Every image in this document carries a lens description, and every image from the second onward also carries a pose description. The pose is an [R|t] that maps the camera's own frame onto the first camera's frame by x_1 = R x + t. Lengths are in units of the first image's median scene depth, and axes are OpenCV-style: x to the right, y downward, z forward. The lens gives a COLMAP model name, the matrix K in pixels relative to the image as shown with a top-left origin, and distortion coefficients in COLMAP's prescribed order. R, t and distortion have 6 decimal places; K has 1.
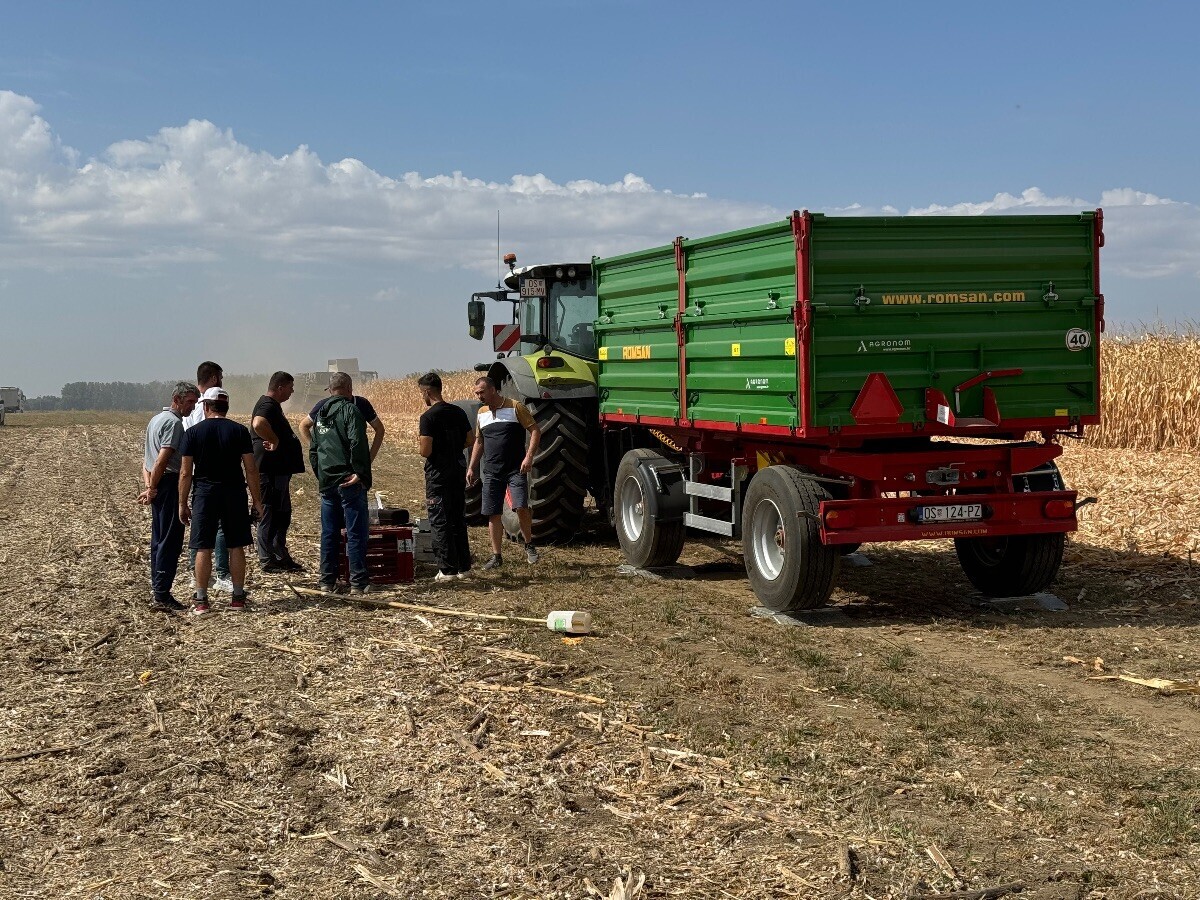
lens RADIAL K [[1678.3, 0, 601.2], [0, 1678.3, 451.6], [0, 0, 1]] dist [0.140275, 0.000000]
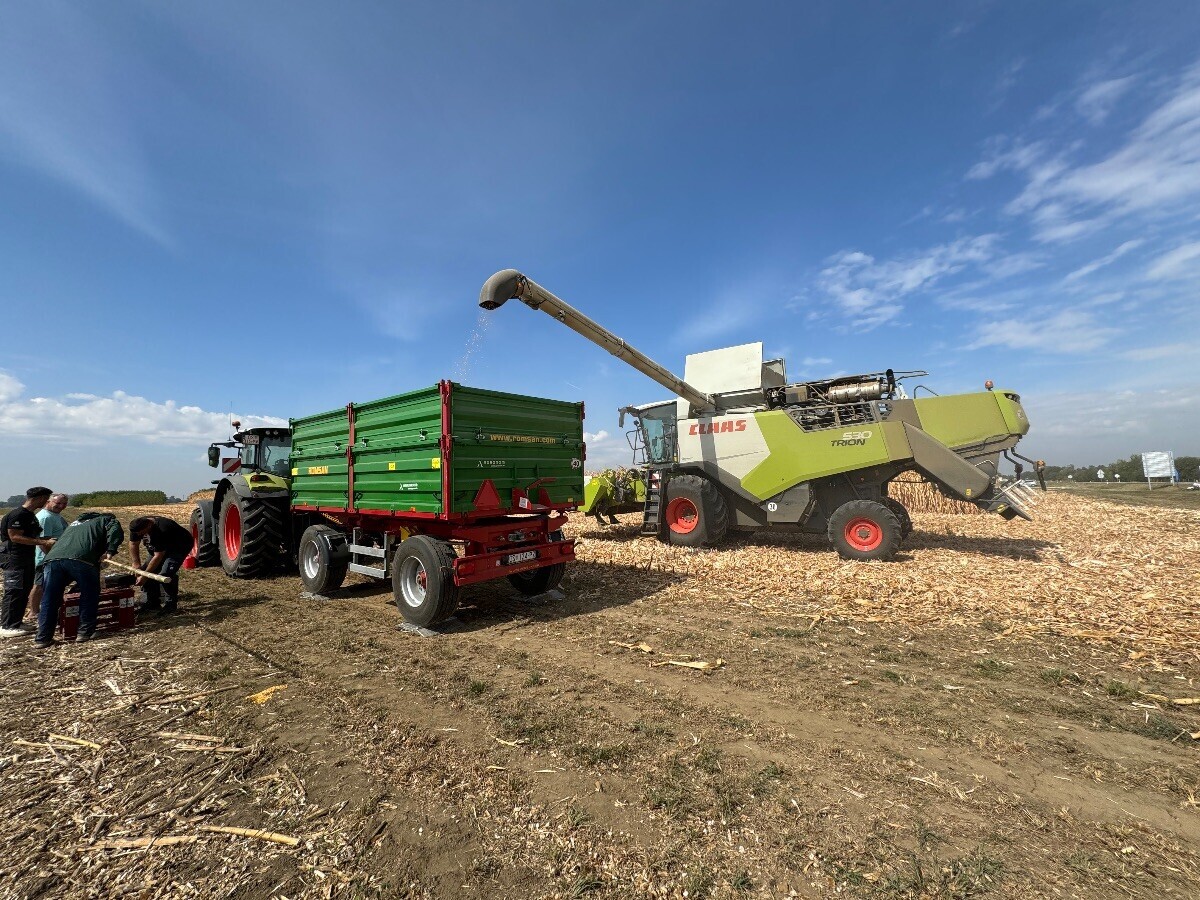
lens RADIAL K [[478.4, 0, 601.3], [0, 478.4, 450.8], [0, 0, 1]] dist [0.001916, 0.000272]
pose [[0.836765, 0.032151, 0.546617, -0.005827], [0.033896, 0.993319, -0.110312, -0.015201], [-0.546512, 0.110833, 0.830085, 0.449061]]
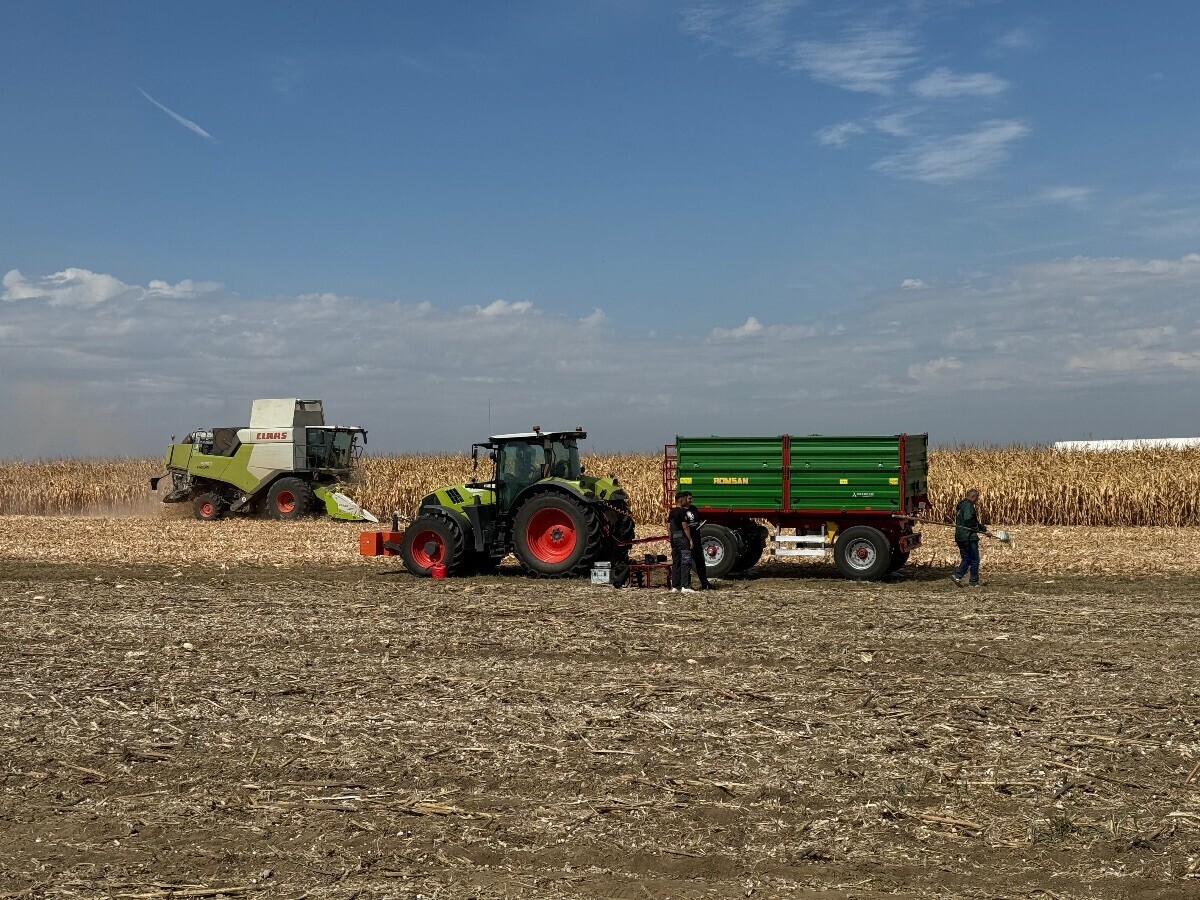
lens RADIAL K [[1678.3, 0, 602.3], [0, 1678.3, 450.2], [0, 0, 1]] dist [0.140275, 0.000000]
pose [[0.602269, 0.017728, 0.798097, -2.016904], [0.034087, 0.998270, -0.047897, 0.001931], [-0.797565, 0.056052, 0.600623, -0.236552]]
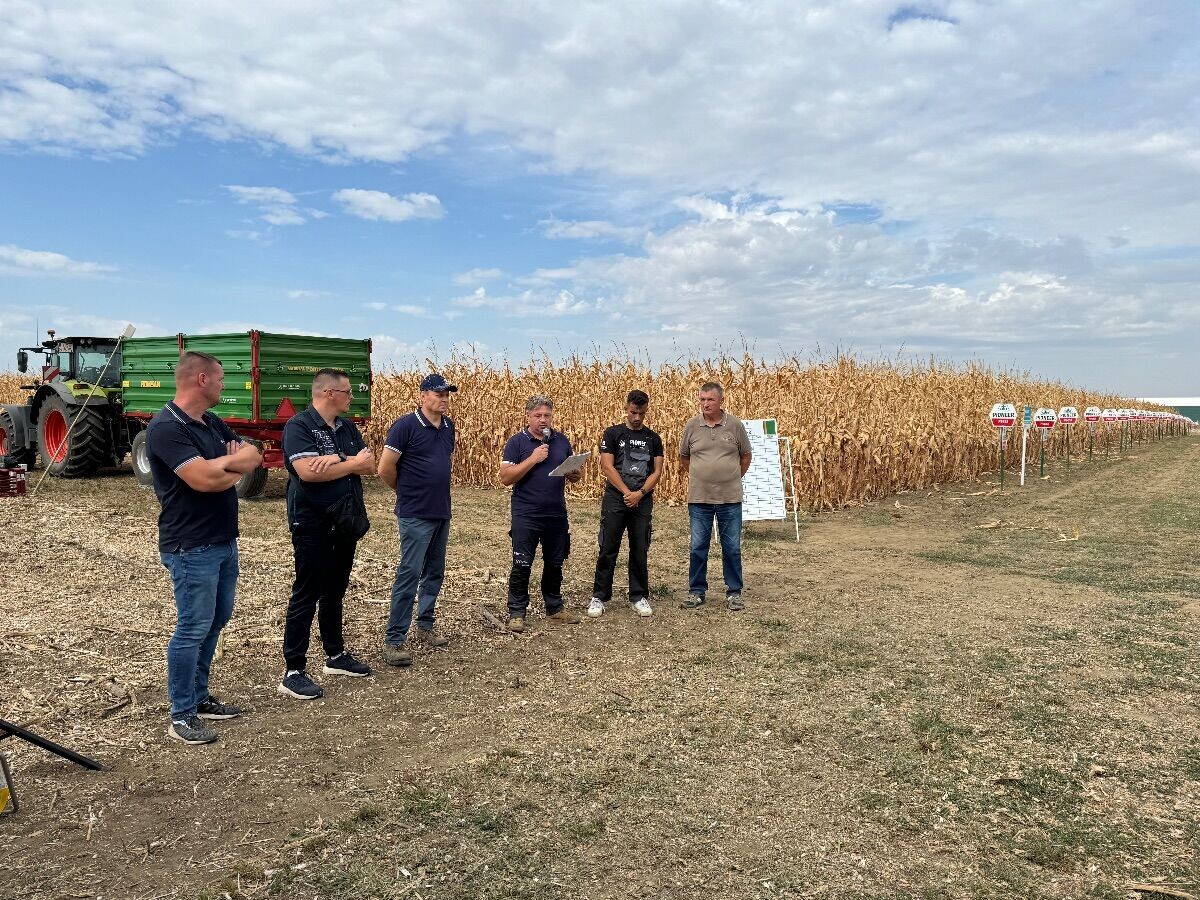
lens RADIAL K [[856.3, 0, 625.8], [0, 856.3, 438.6], [0, 0, 1]] dist [0.026010, -0.011972]
pose [[0.800644, 0.003768, 0.599128, -0.162165], [-0.001631, 0.999990, -0.004109, 0.014729], [-0.599138, 0.002313, 0.800643, -0.257225]]
